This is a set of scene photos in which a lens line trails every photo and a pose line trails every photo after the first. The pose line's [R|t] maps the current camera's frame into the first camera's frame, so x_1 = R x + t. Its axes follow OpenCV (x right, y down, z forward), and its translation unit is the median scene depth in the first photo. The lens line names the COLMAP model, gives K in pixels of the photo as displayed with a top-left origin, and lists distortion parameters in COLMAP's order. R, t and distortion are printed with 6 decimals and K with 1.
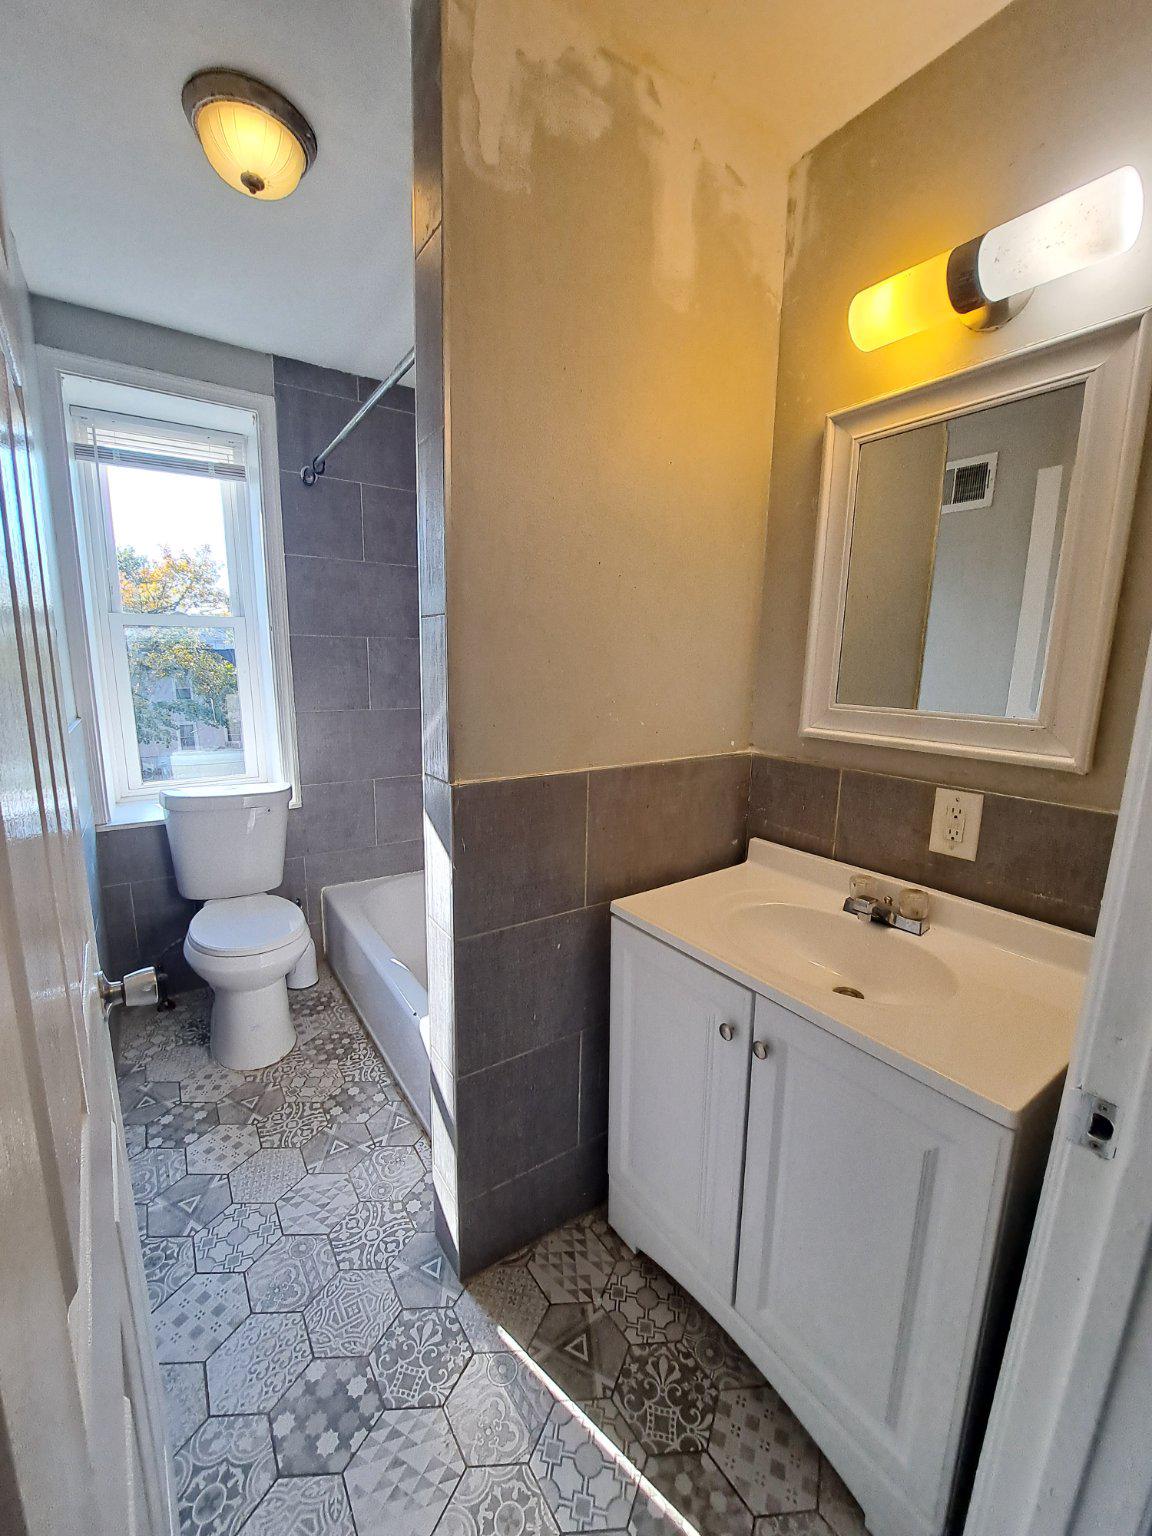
lens RADIAL K [[615.8, 0, 564.9], [0, 615.8, 766.1], [0, 0, 1]] dist [-0.018626, -0.001689]
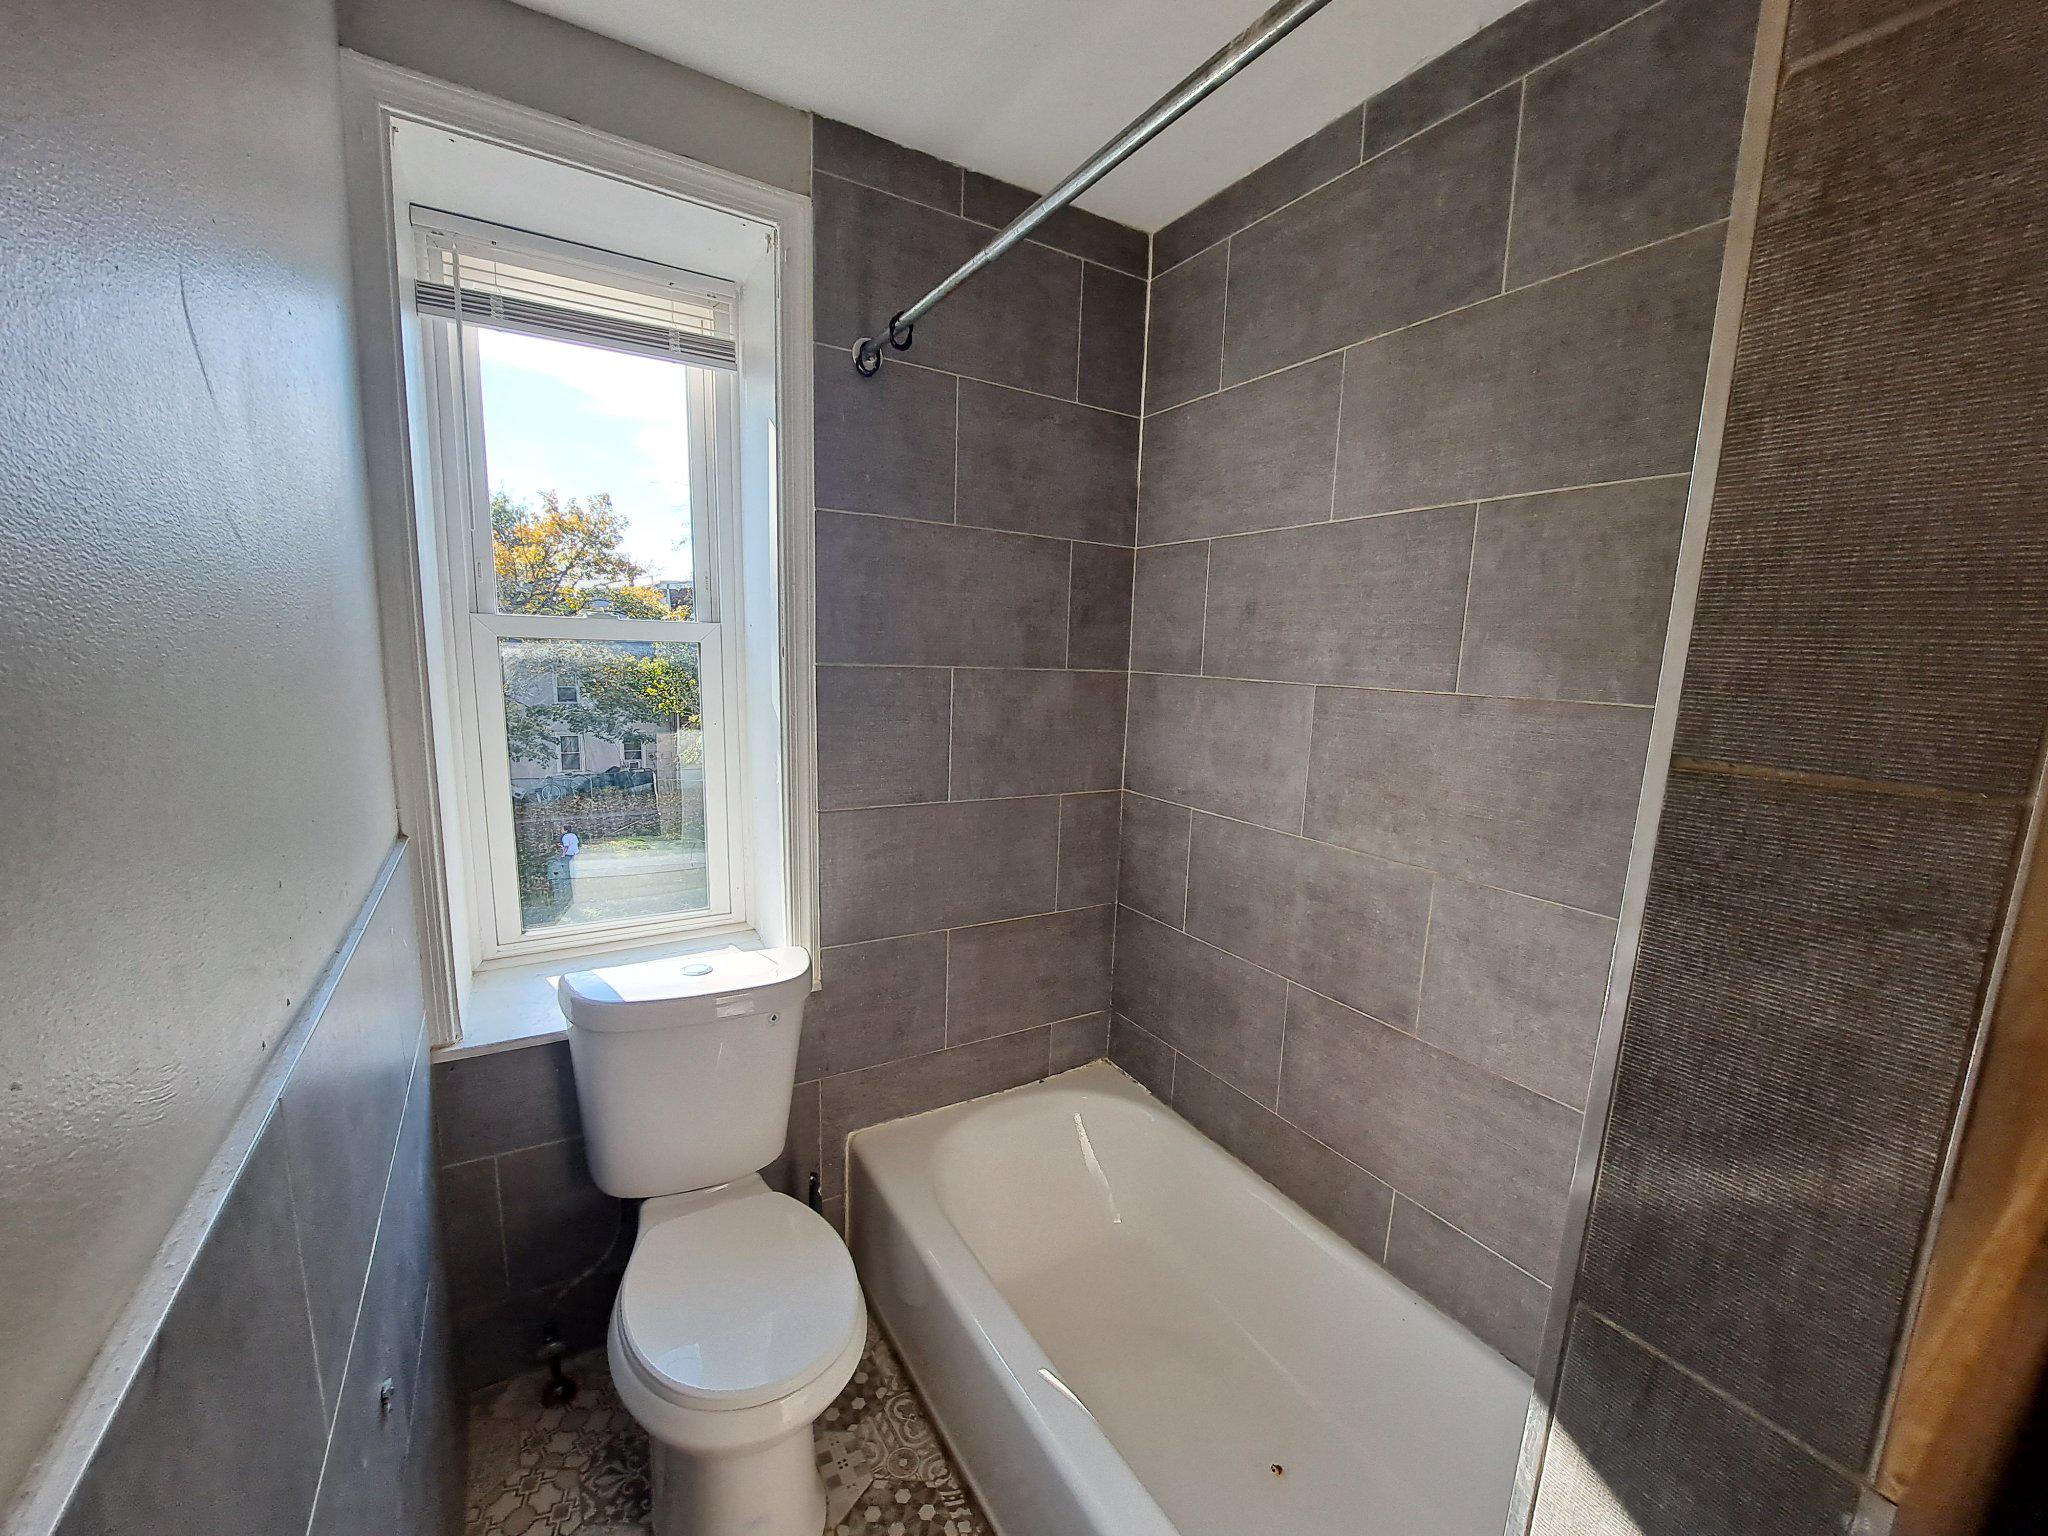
lens RADIAL K [[821.0, 0, 1038.7], [0, 821.0, 782.1], [0, 0, 1]] dist [-0.018626, -0.001689]
pose [[0.999297, 0.025315, -0.027658, -0.247318], [-0.025796, 0.999519, -0.017207, -0.111696], [0.027209, 0.017908, 0.999469, 0.328183]]
